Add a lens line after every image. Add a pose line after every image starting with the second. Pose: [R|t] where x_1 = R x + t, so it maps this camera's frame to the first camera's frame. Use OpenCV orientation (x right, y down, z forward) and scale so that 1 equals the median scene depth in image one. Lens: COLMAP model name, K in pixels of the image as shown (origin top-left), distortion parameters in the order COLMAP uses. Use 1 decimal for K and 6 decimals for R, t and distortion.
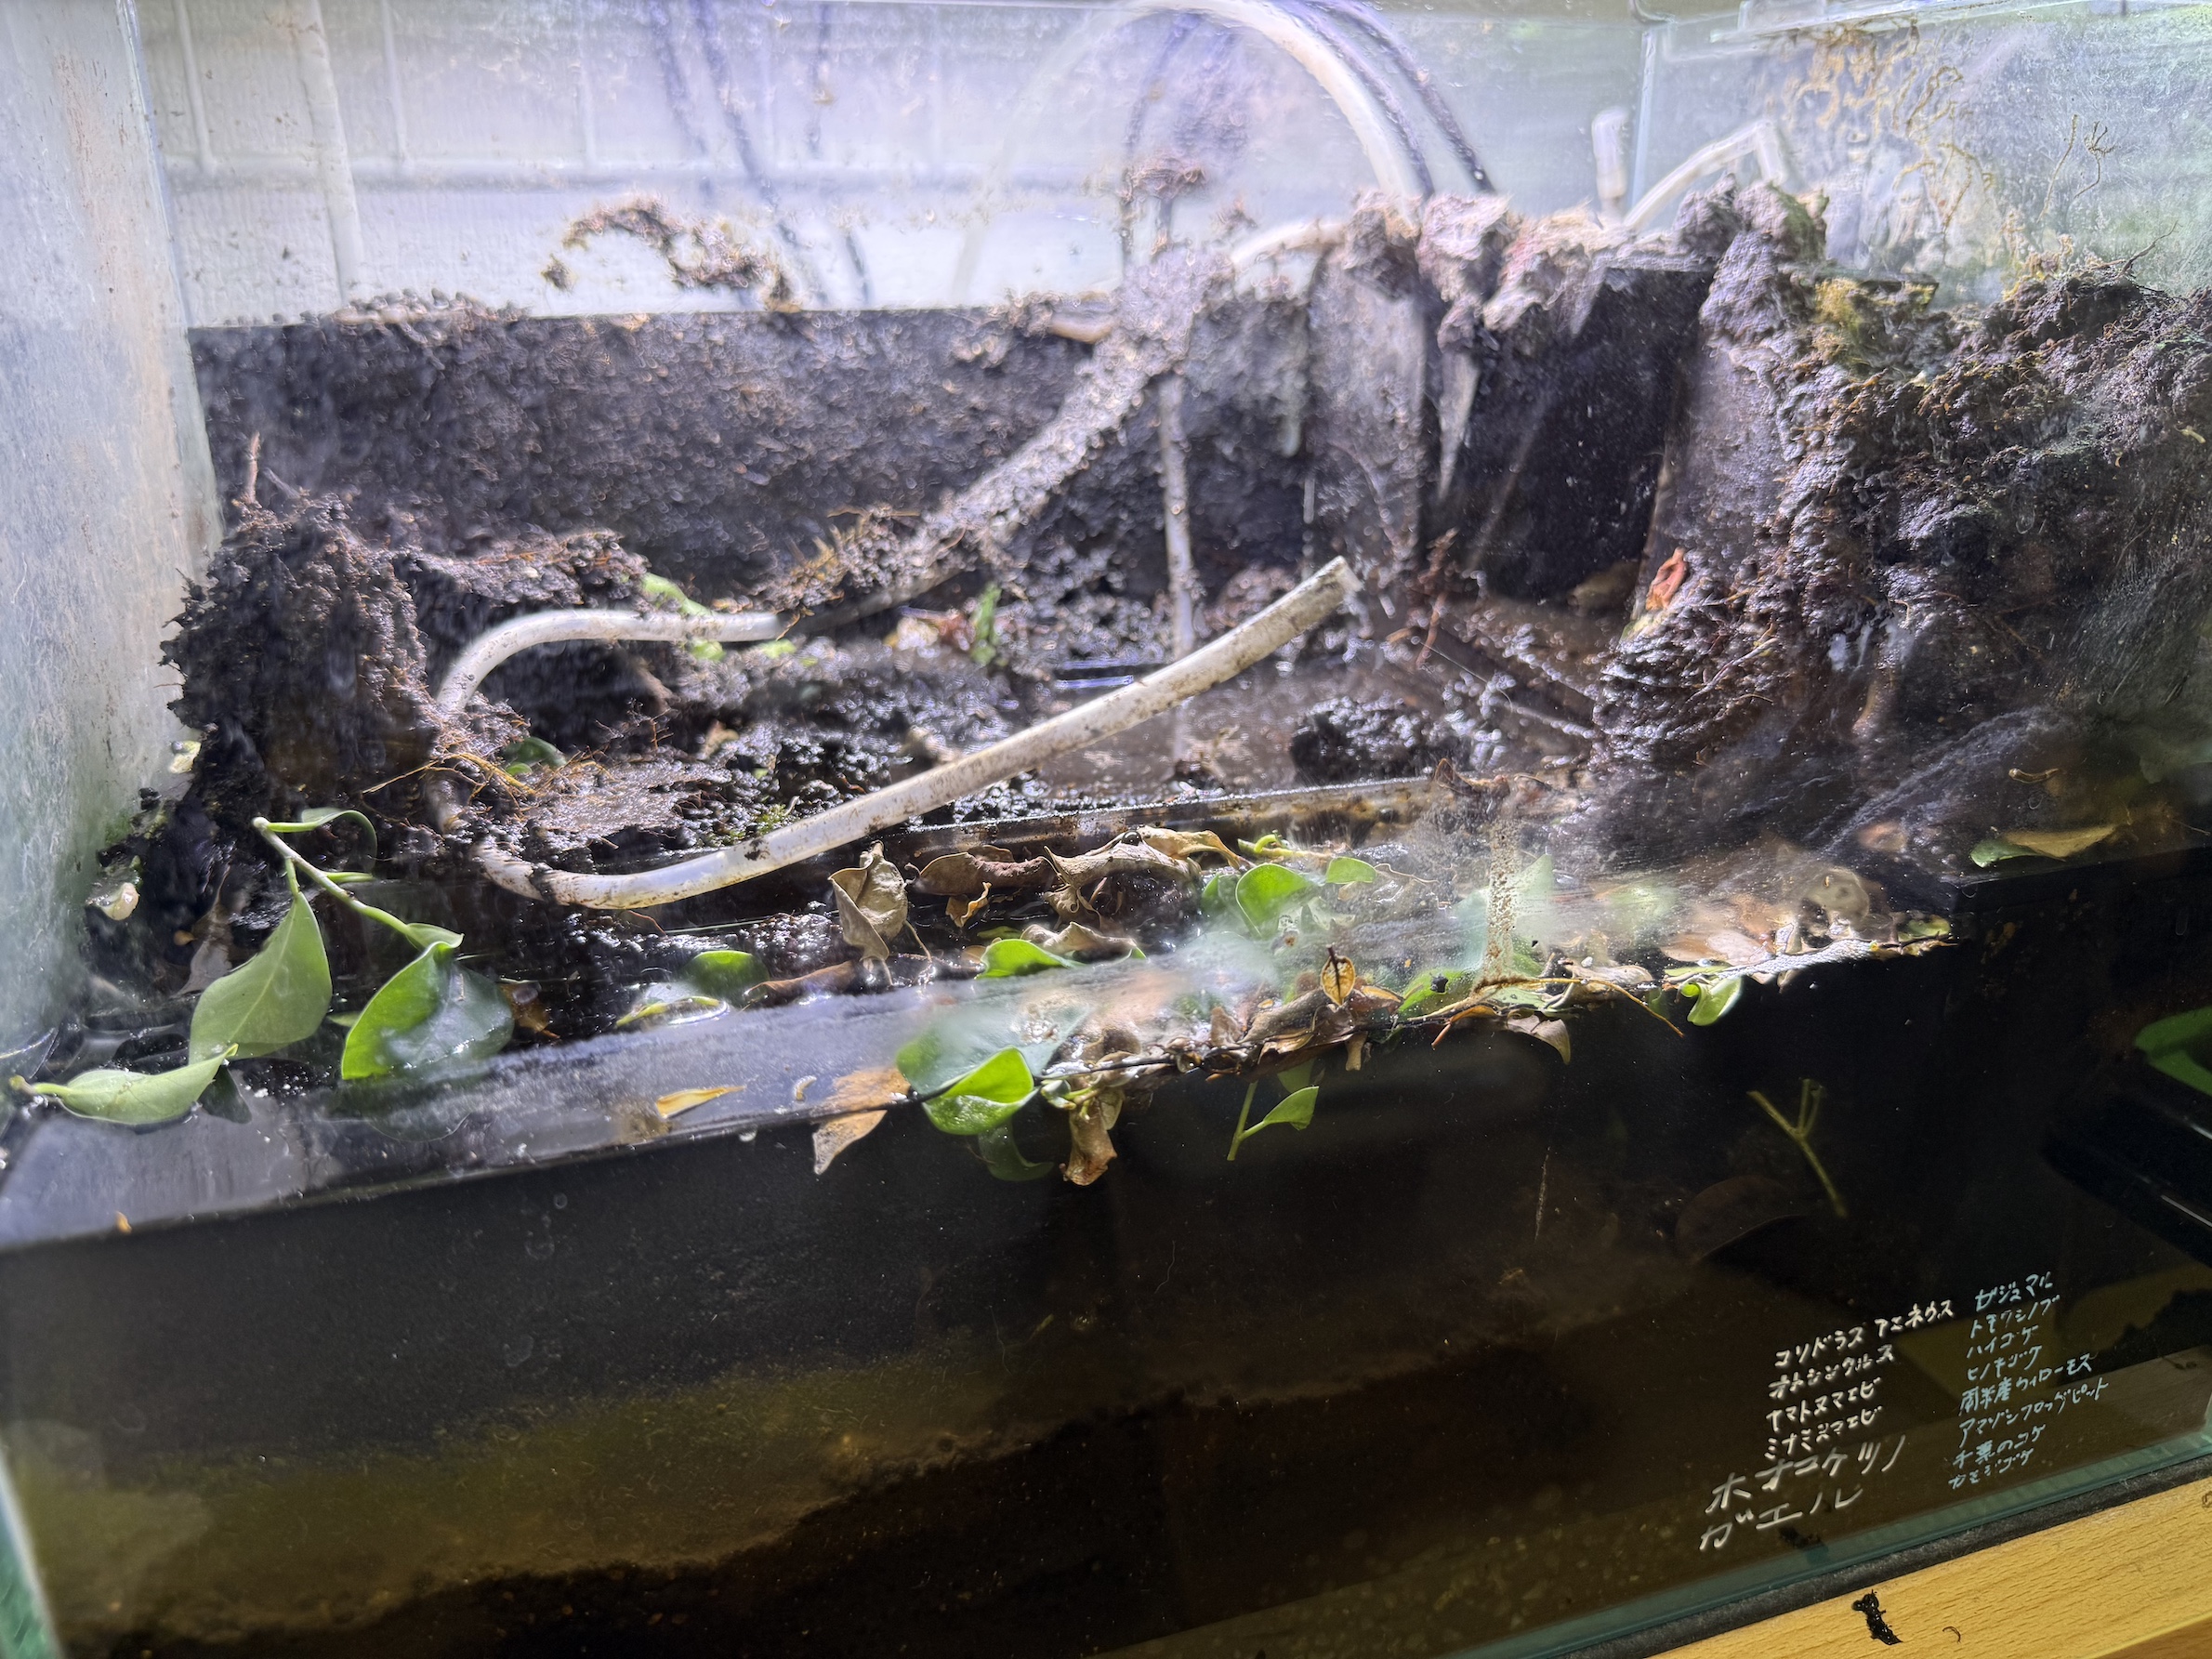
lens RADIAL K [[1582.0, 0, 1105.7], [0, 1582.0, 836.8], [0, 0, 1]] dist [-0.017020, -0.008711]
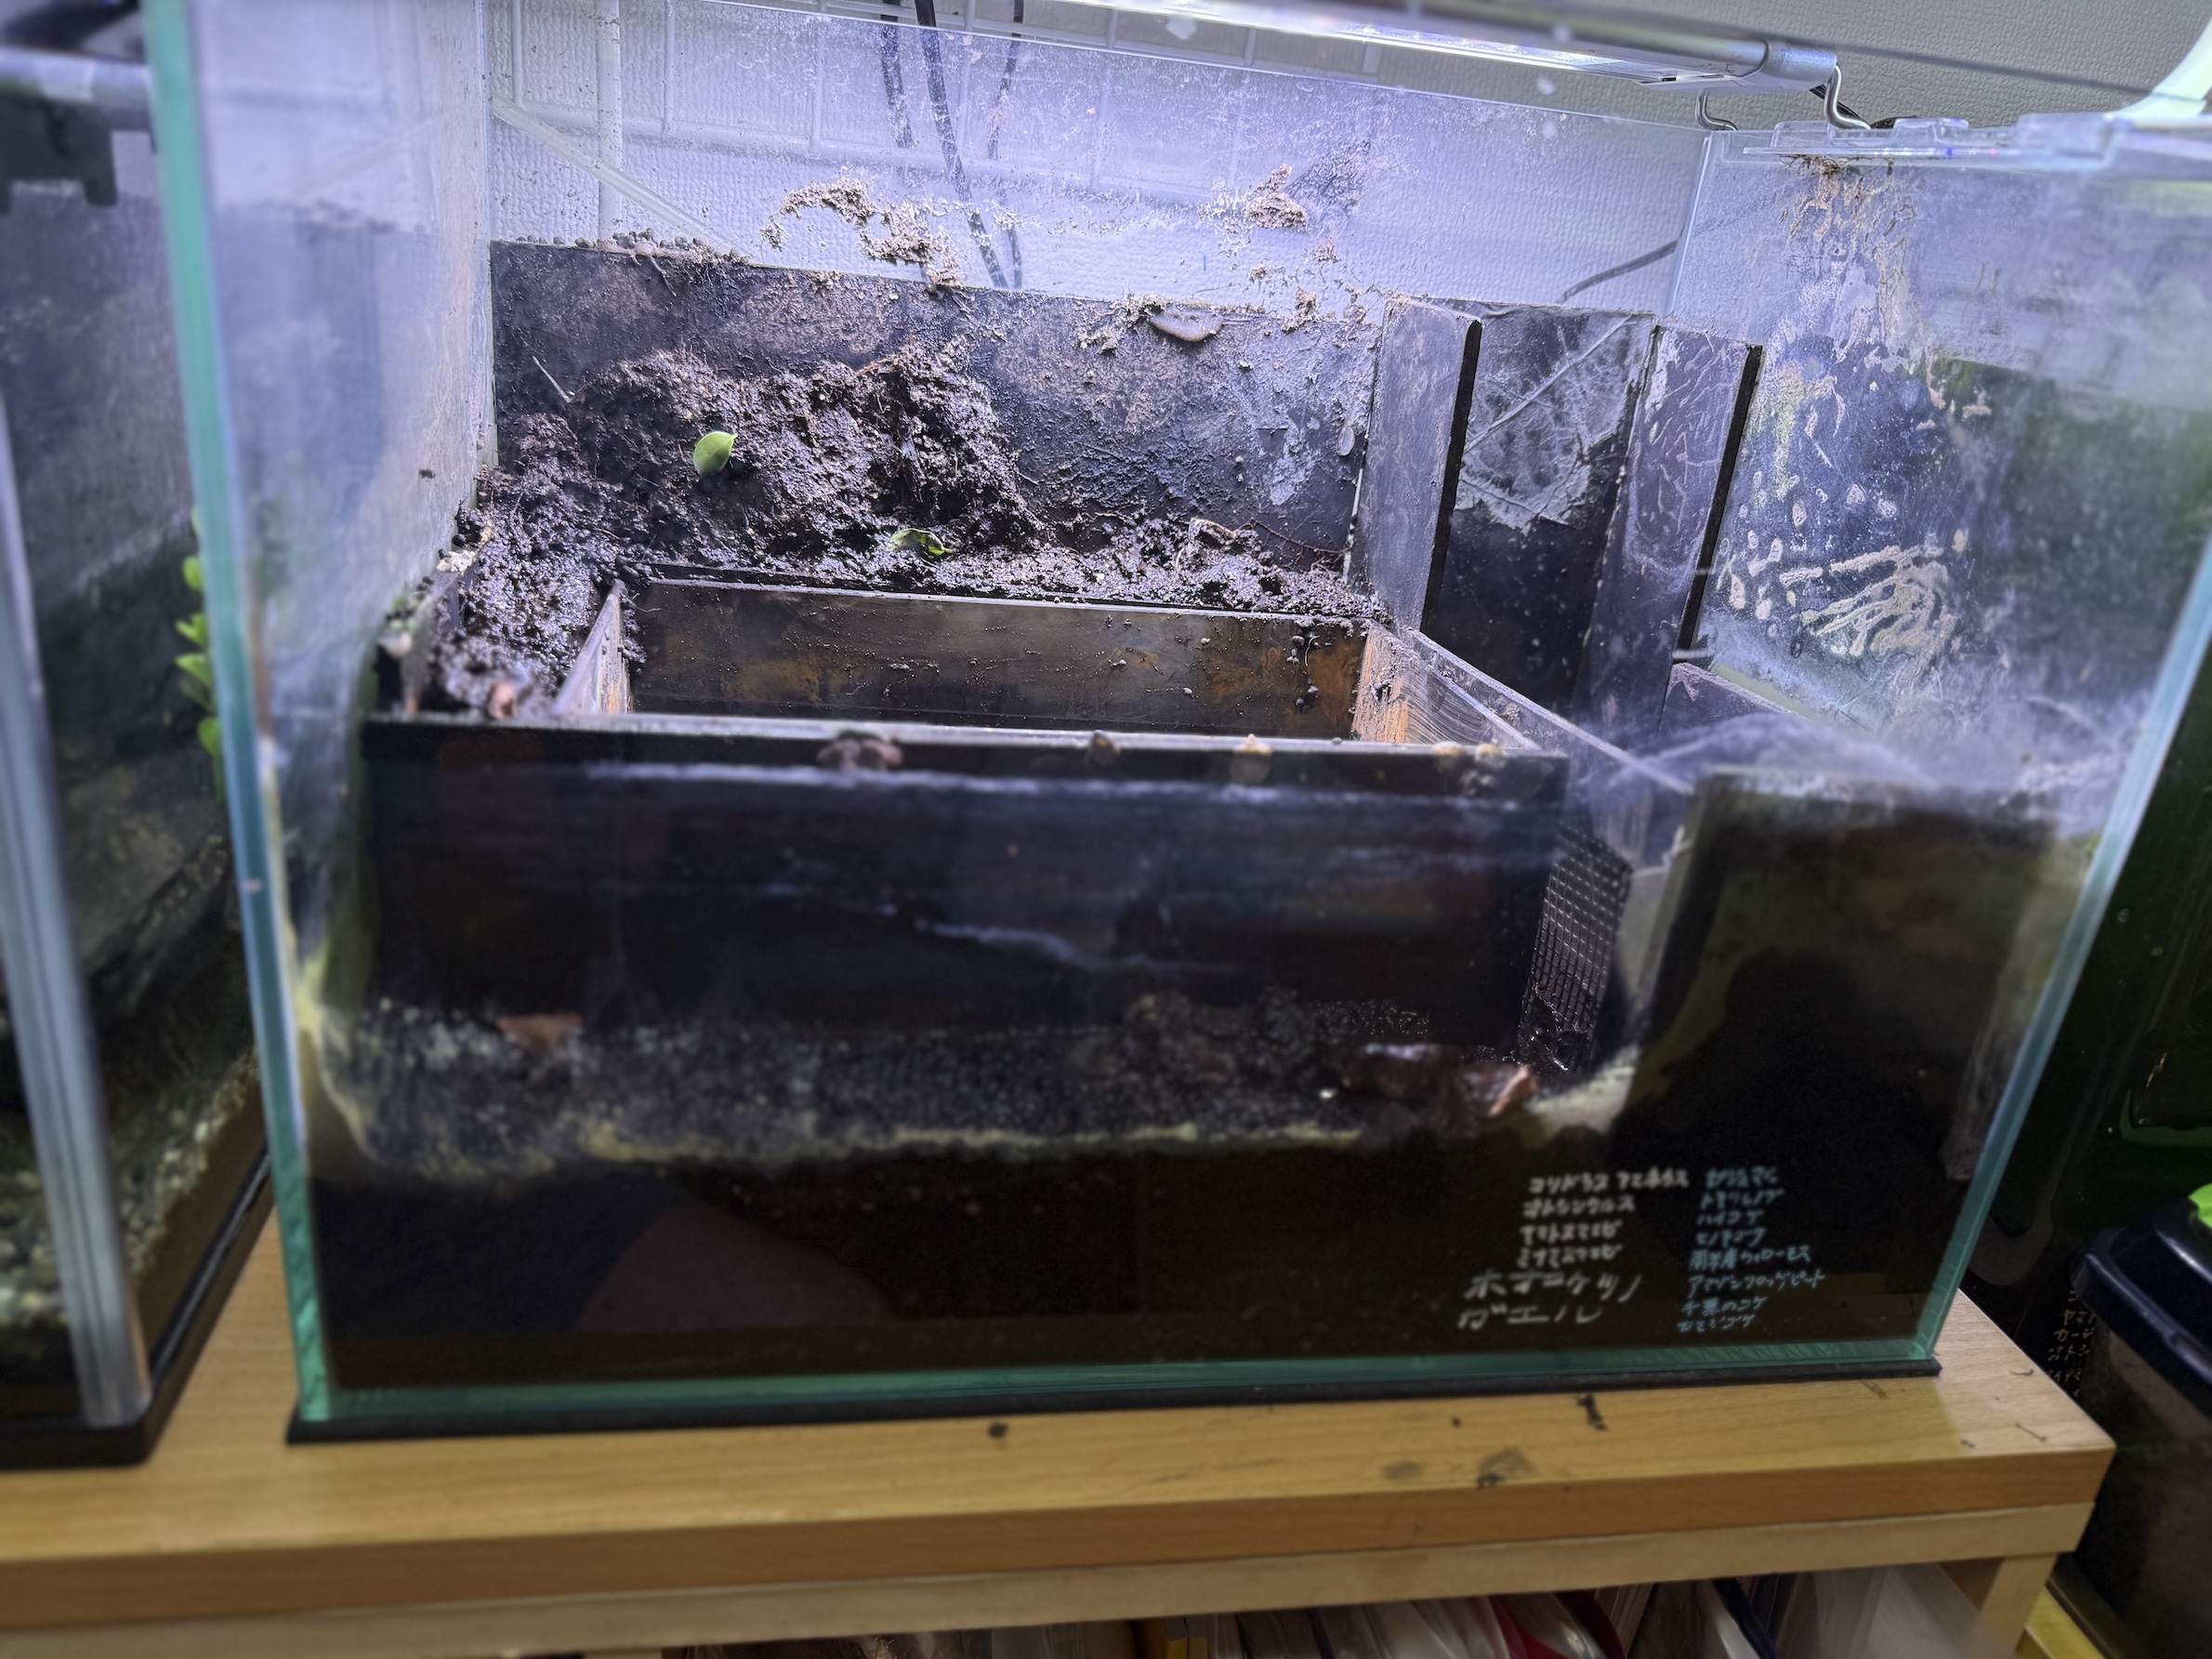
lens RADIAL K [[1582.0, 0, 1098.7], [0, 1582.0, 832.8], [0, 0, 1]] dist [-0.017020, -0.008711]
pose [[0.982751, 0.157461, -0.096991, 0.141883], [-0.155511, 0.987454, 0.027395, 0.057557], [0.100088, -0.011839, 0.994908, -0.321641]]
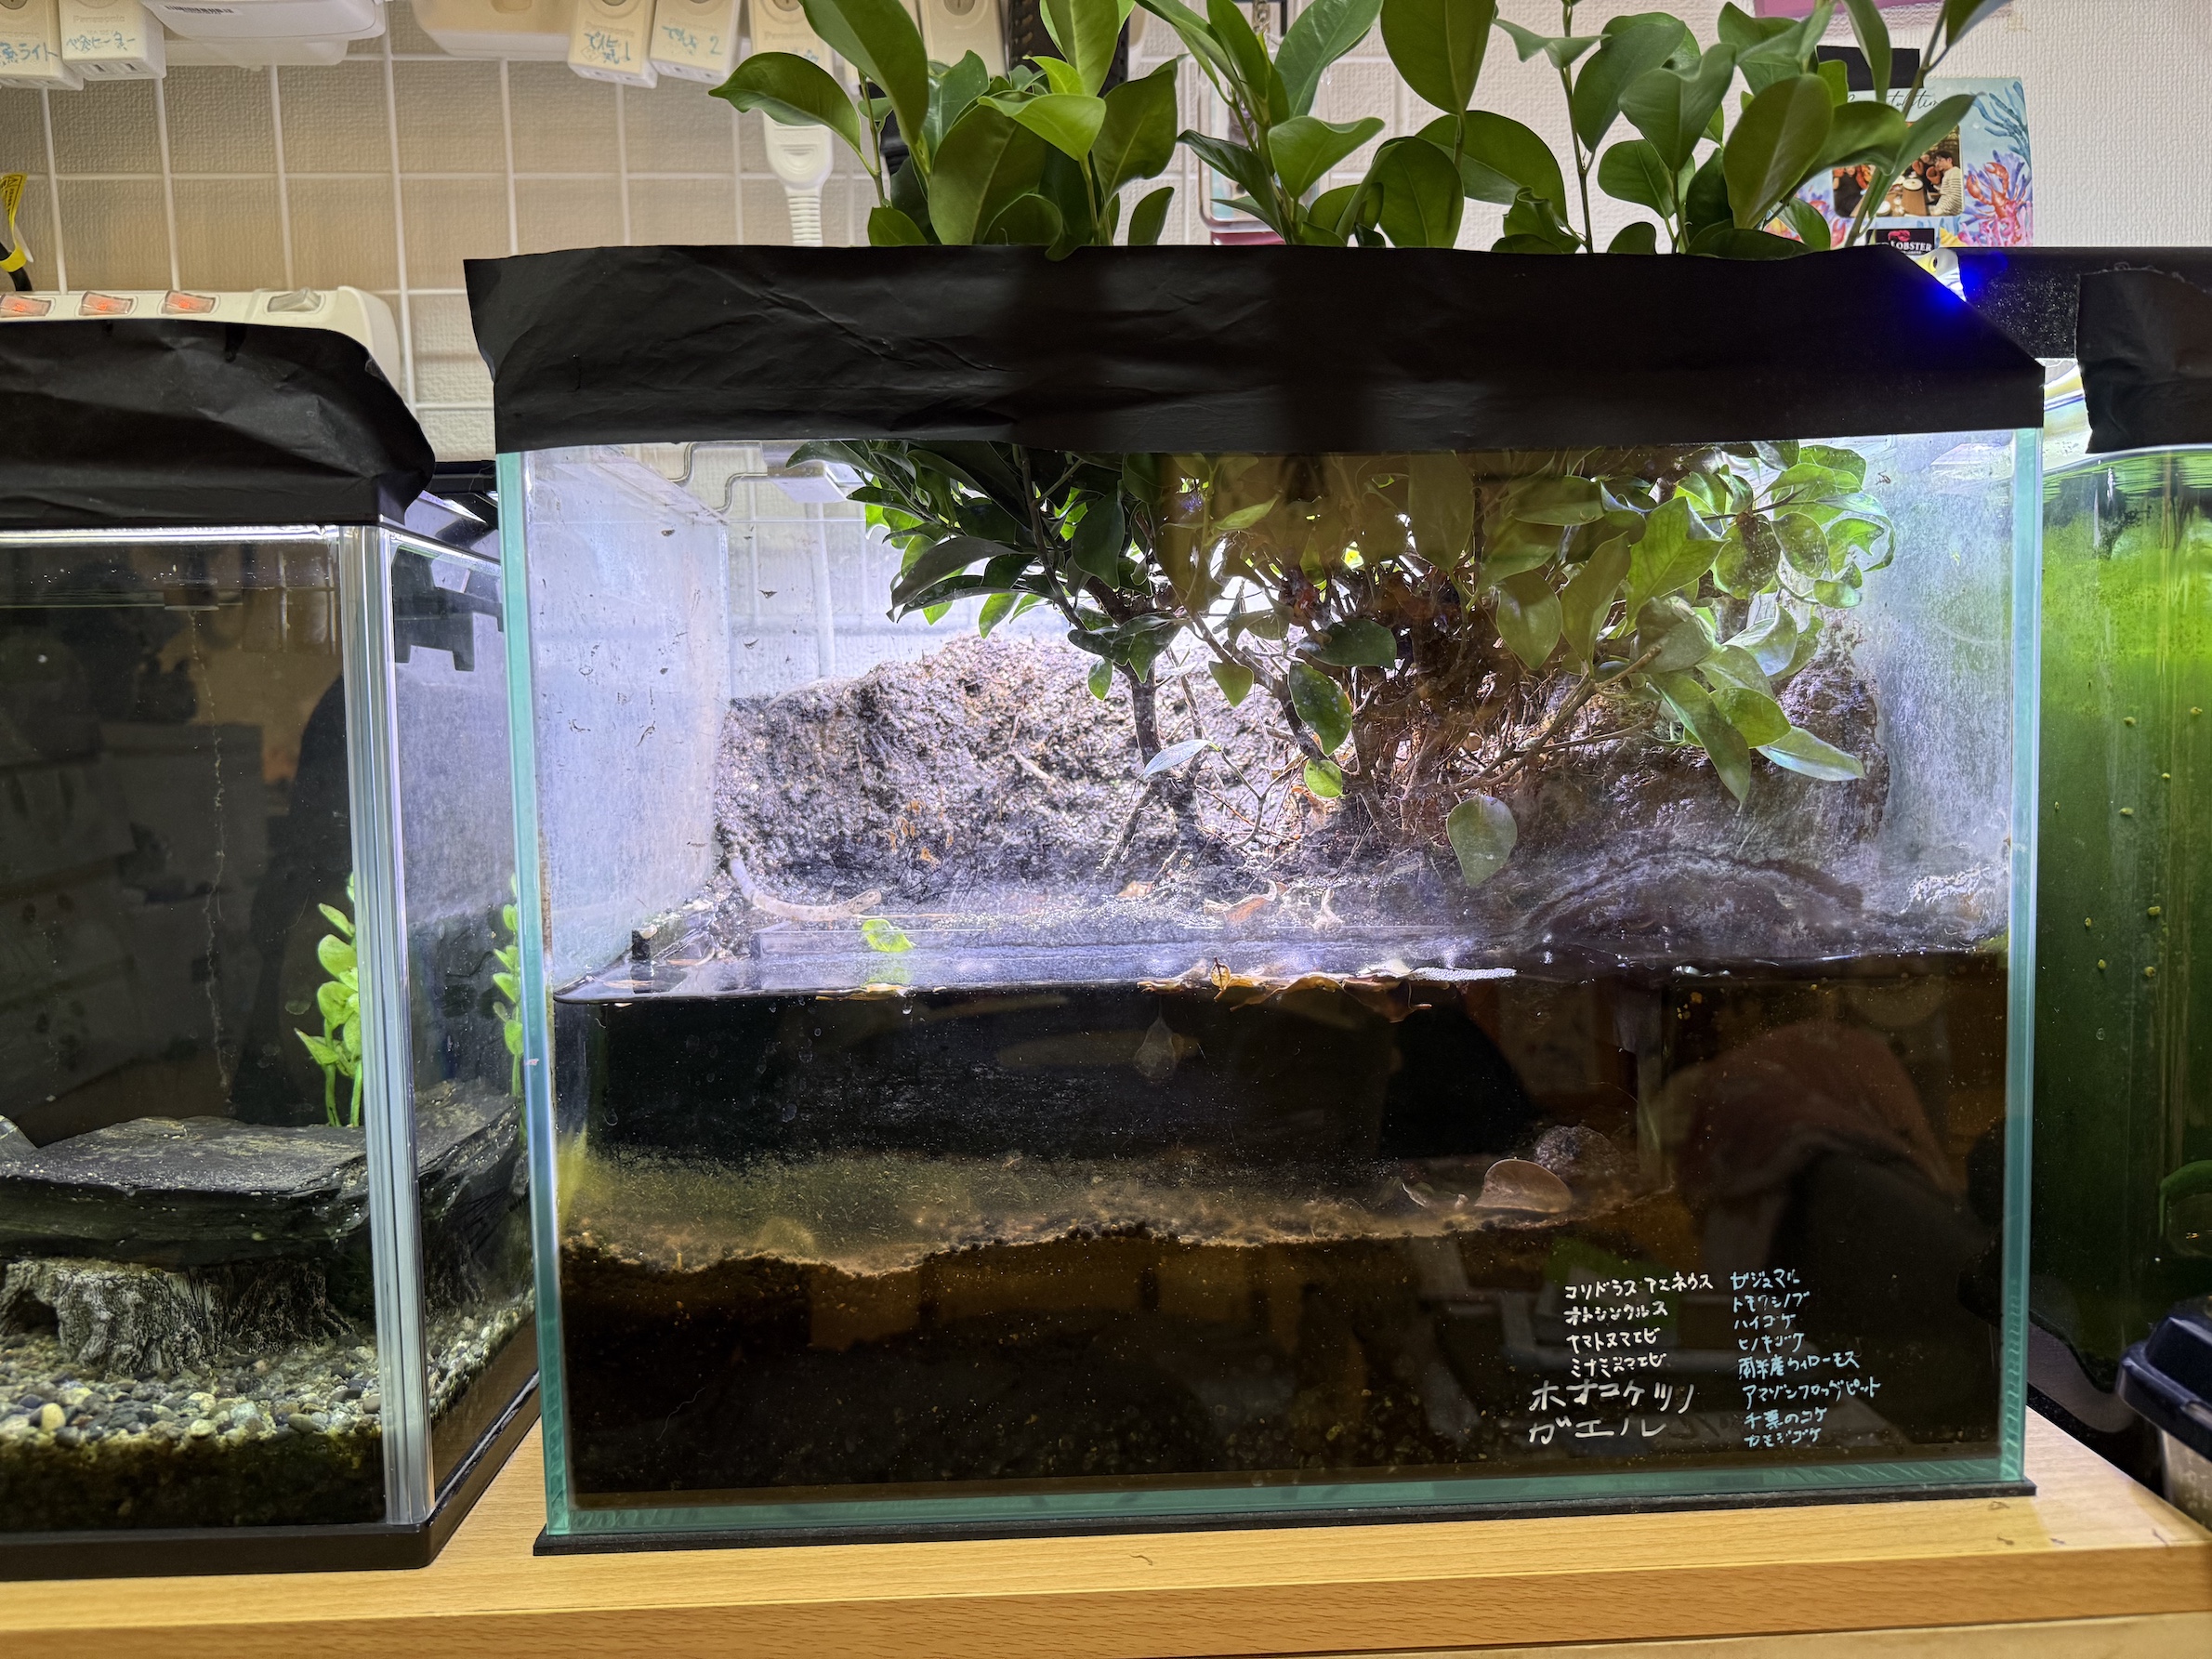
lens RADIAL K [[1582.0, 0, 1114.6], [0, 1582.0, 837.1], [0, 0, 1]] dist [-0.017020, -0.008711]
pose [[0.960121, 0.002490, -0.279573, 0.403387], [-0.085462, 0.954712, -0.284995, 0.357993], [0.266202, 0.297522, 0.916852, -0.582096]]
